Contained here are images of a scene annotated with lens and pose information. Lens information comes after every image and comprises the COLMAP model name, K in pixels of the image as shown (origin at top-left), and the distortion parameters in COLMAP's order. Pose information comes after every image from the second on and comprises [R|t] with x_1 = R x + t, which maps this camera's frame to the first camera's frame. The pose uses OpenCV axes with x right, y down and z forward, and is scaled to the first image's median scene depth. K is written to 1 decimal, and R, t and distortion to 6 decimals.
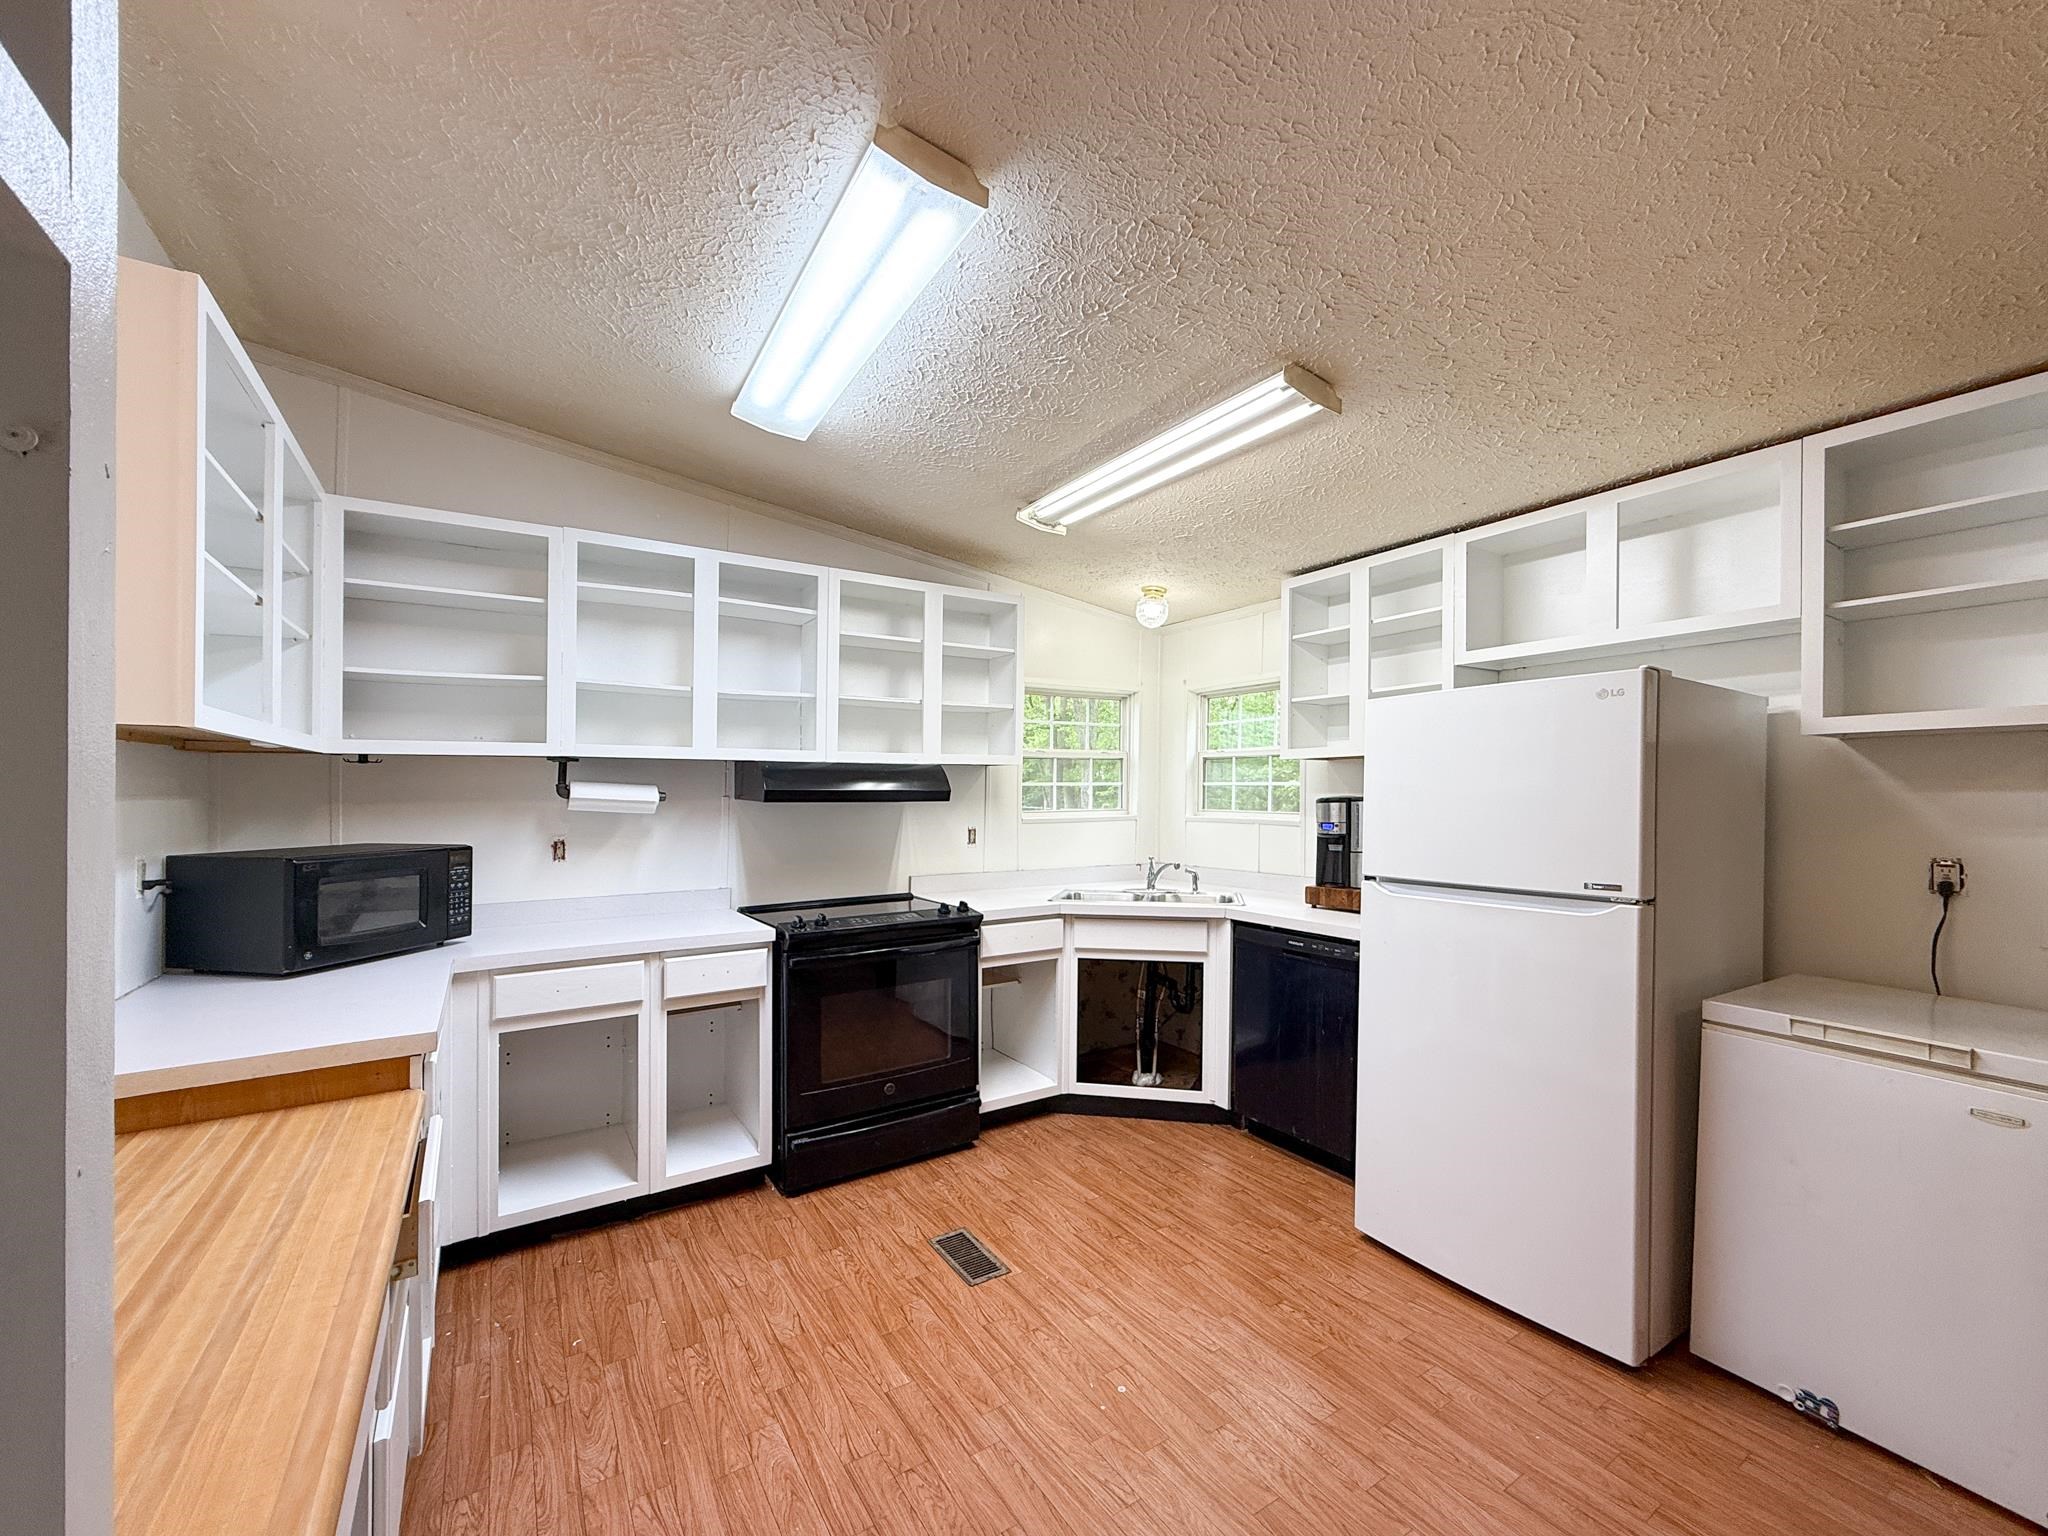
lens RADIAL K [[835.2, 0, 1028.3], [0, 835.2, 778.5], [0, 0, 1]] dist [0.000344, 0.000070]
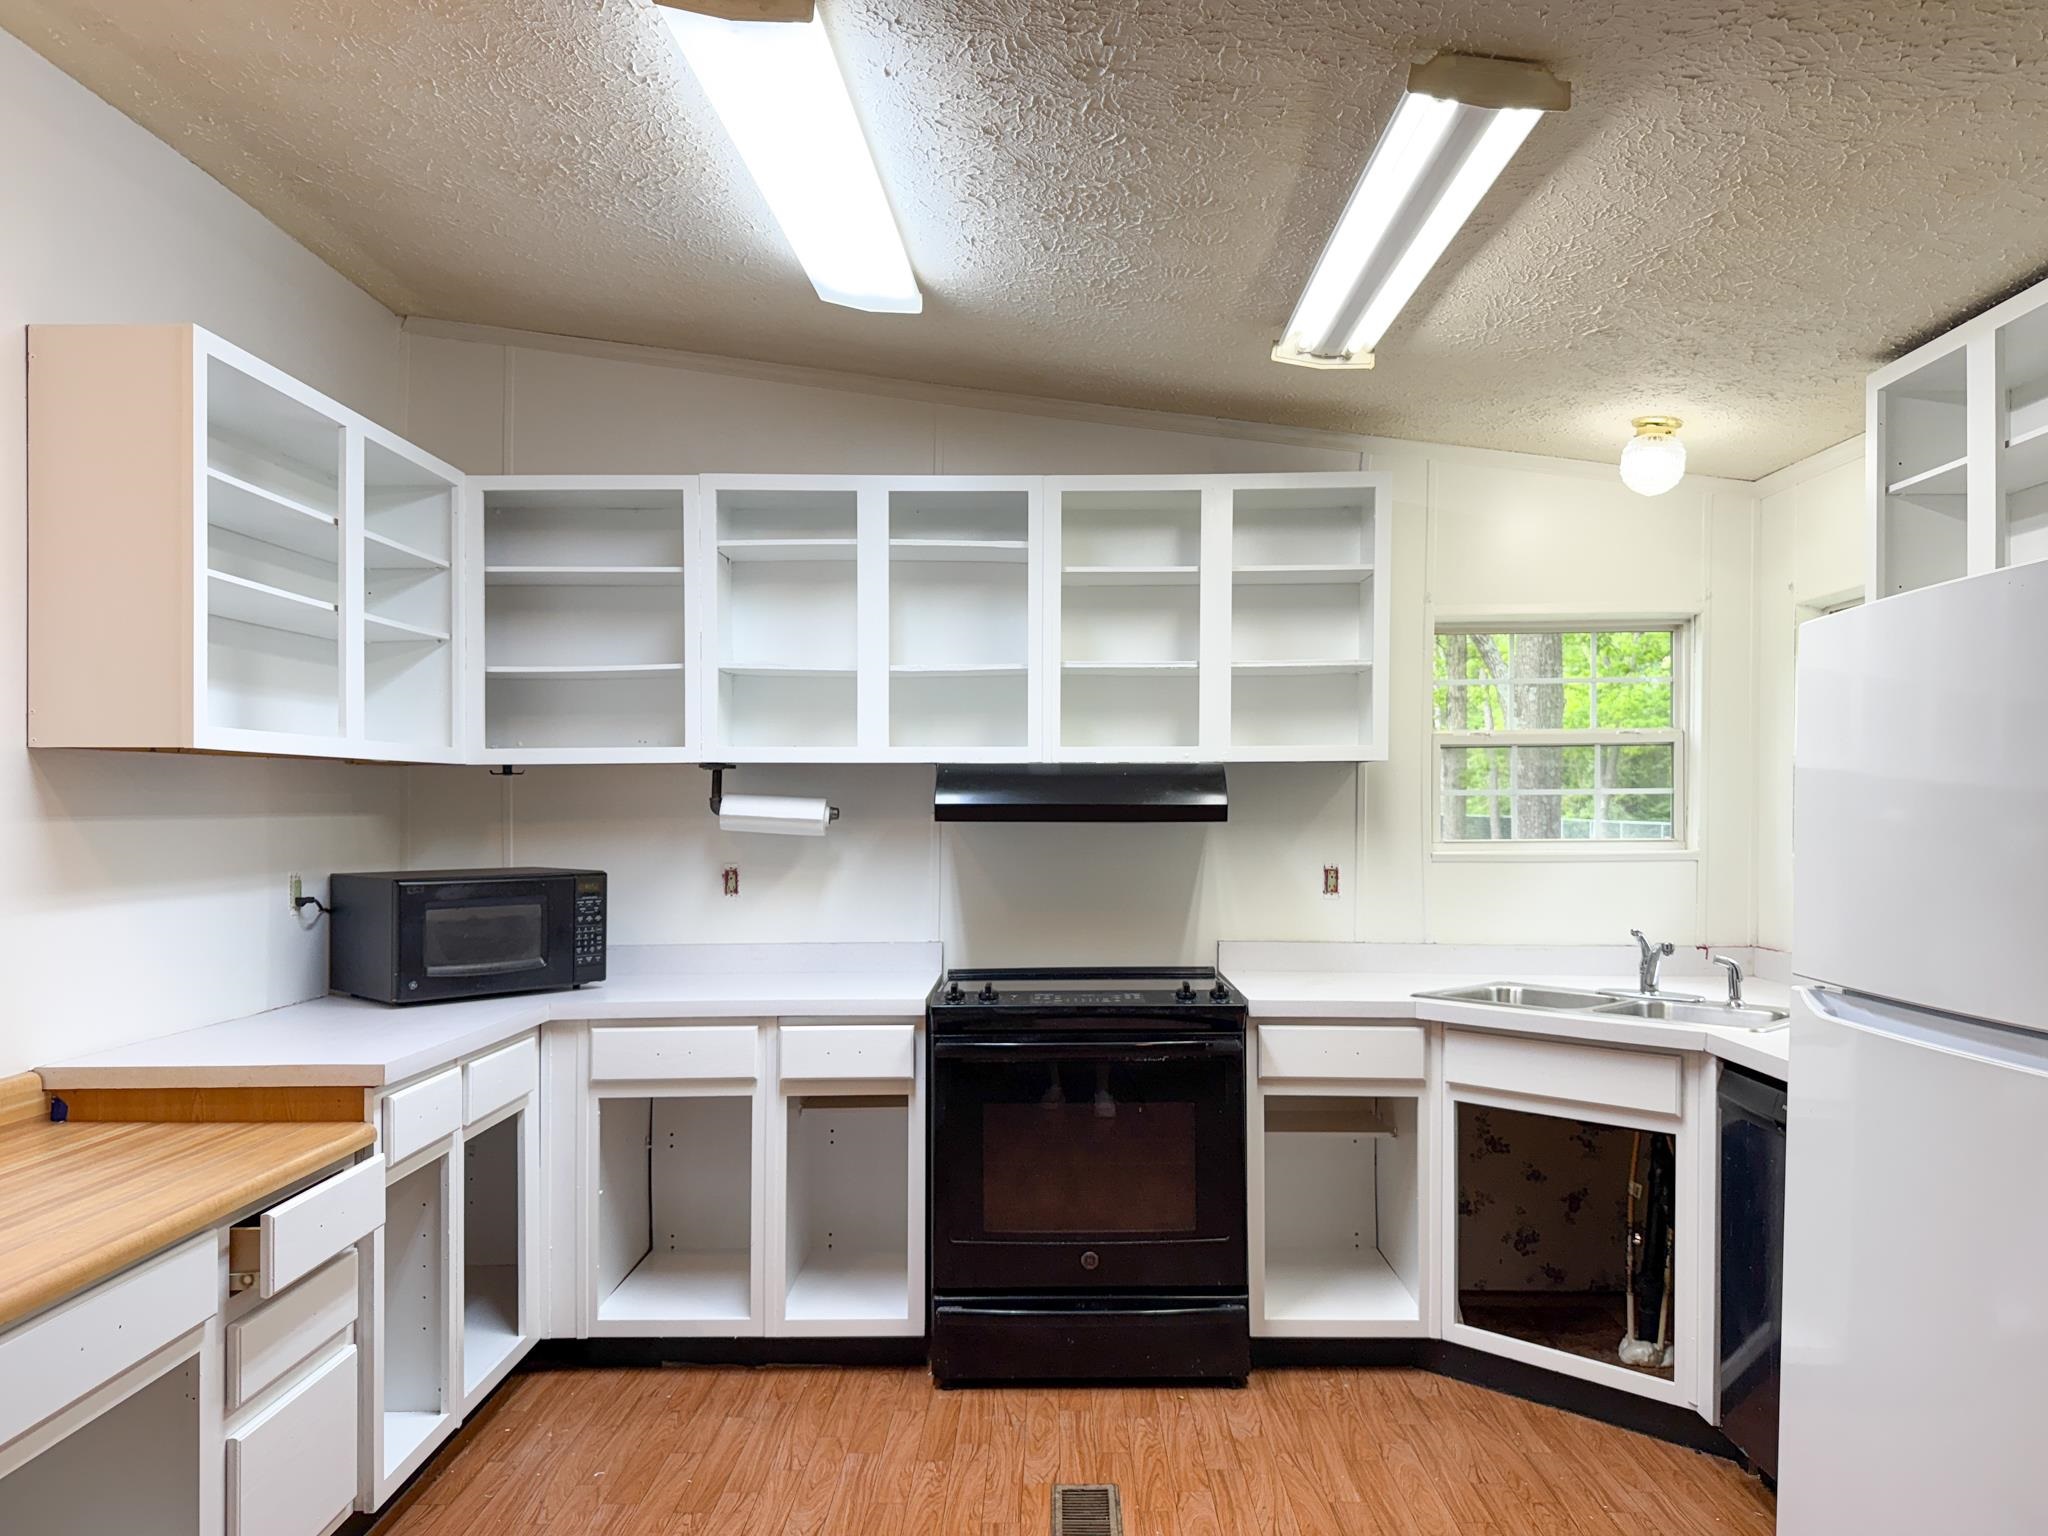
lens RADIAL K [[1462.5, 0, 1018.6], [0, 1462.5, 771.9], [0, 0, 1]] dist [0.057102, -0.055680]
pose [[0.834639, -0.013383, -0.550635, 0.449833], [0.009486, 0.999906, -0.009923, -0.000937], [0.550716, 0.003058, 0.834687, 0.003949]]
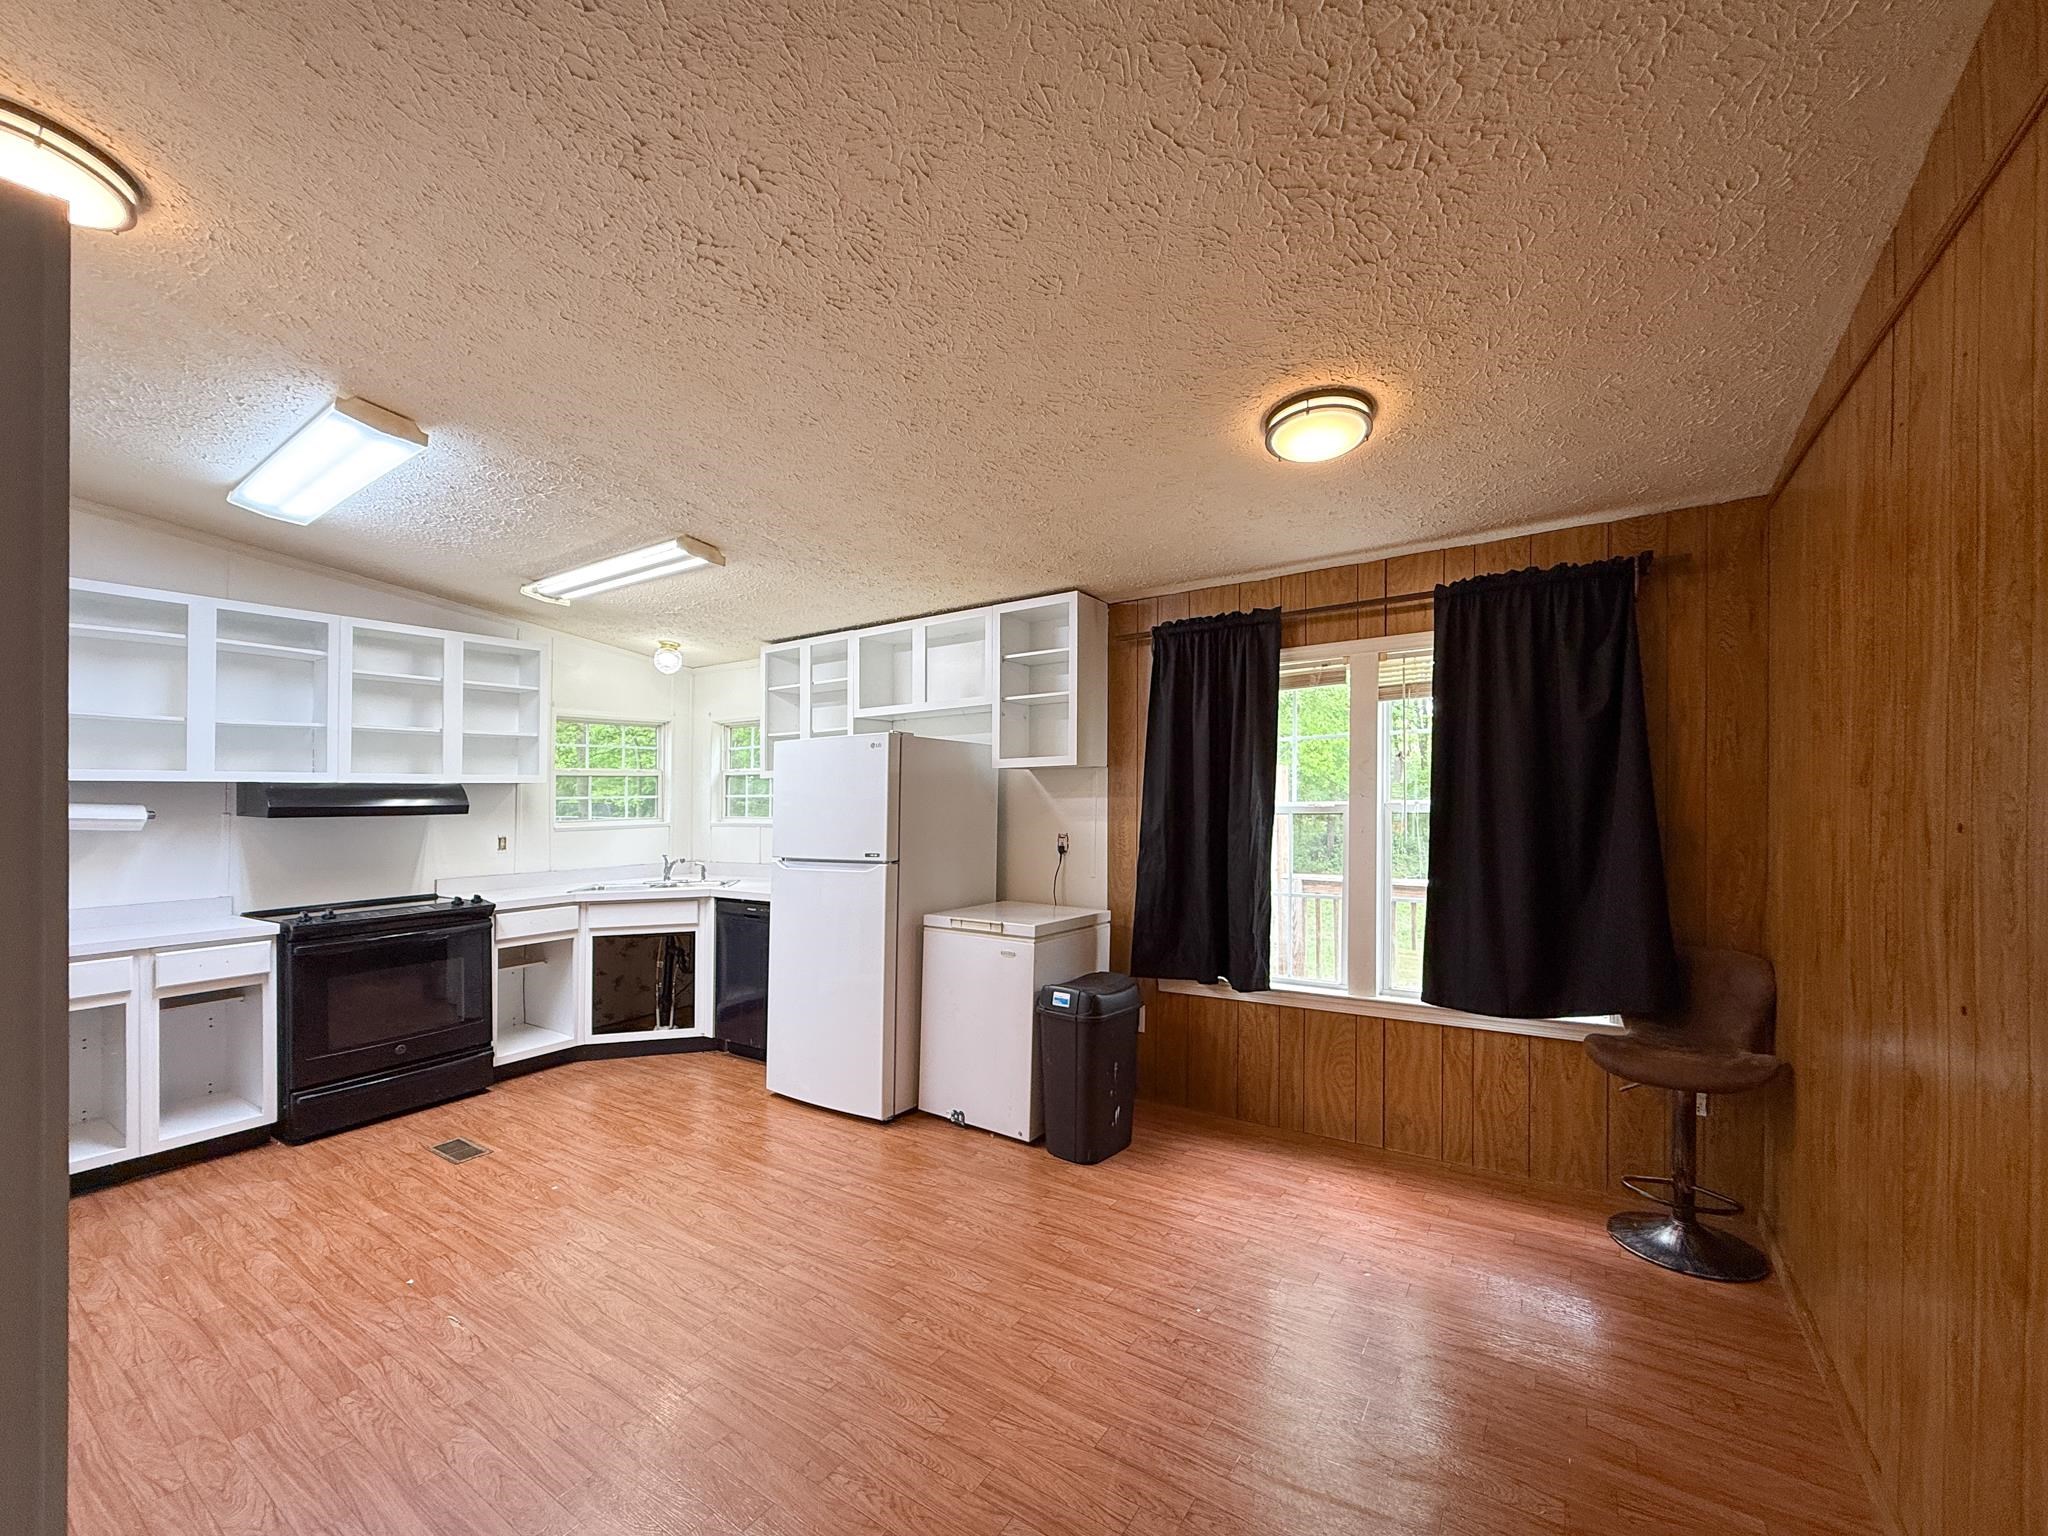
lens RADIAL K [[835.2, 0, 1035.9], [0, 835.2, 785.0], [0, 0, 1]] dist [0.000344, 0.000070]
pose [[0.915946, -0.005756, 0.401260, 0.206957], [0.006548, 0.999978, -0.000602, -0.010059], [-0.401248, 0.003179, 0.915964, -0.523136]]
